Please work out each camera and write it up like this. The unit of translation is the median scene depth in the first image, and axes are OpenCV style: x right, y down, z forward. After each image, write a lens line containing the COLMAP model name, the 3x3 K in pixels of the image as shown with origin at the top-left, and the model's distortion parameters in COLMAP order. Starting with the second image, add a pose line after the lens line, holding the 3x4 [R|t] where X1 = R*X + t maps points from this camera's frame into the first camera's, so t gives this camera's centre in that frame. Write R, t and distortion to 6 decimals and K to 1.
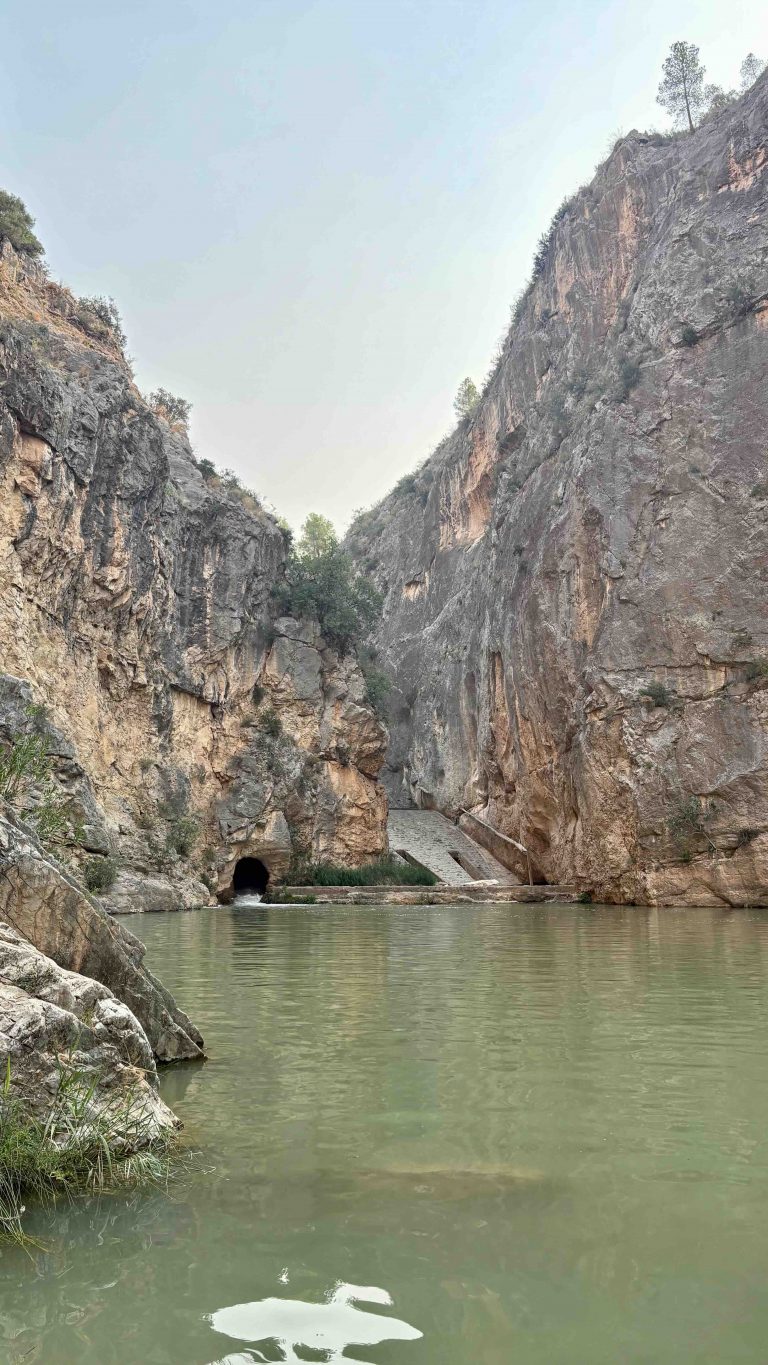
lens RADIAL K [[1009.1, 0, 379.9], [0, 1009.1, 685.3], [0, 0, 1]] dist [0.032979, -0.004771]
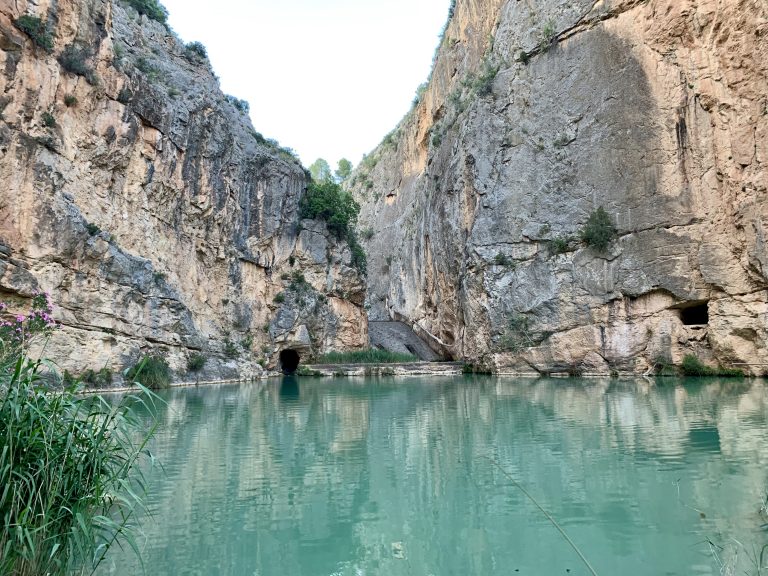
lens RADIAL K [[574.9, 0, 382.5], [0, 574.9, 287.1], [0, 0, 1]] dist [0.016764, -0.018575]
pose [[0.999279, -0.018875, -0.032958, 0.086620], [0.021006, 0.997627, 0.065562, -0.010813], [0.031642, -0.066207, 0.997304, -0.043437]]
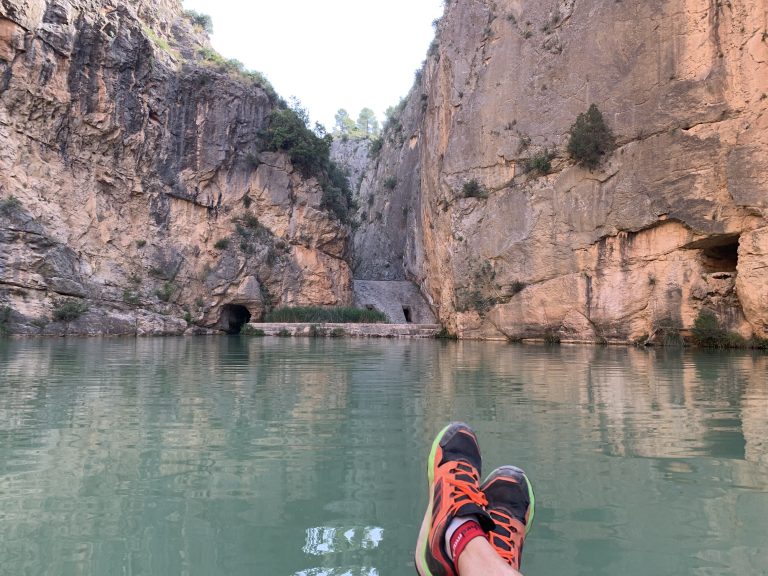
lens RADIAL K [[574.9, 0, 382.1], [0, 574.9, 289.4], [0, 0, 1]] dist [0.016764, -0.018575]
pose [[0.978972, 0.001816, -0.203987, 0.296370], [0.021933, 0.993227, 0.114103, 0.051608], [0.202813, -0.116177, 0.972301, 0.183105]]
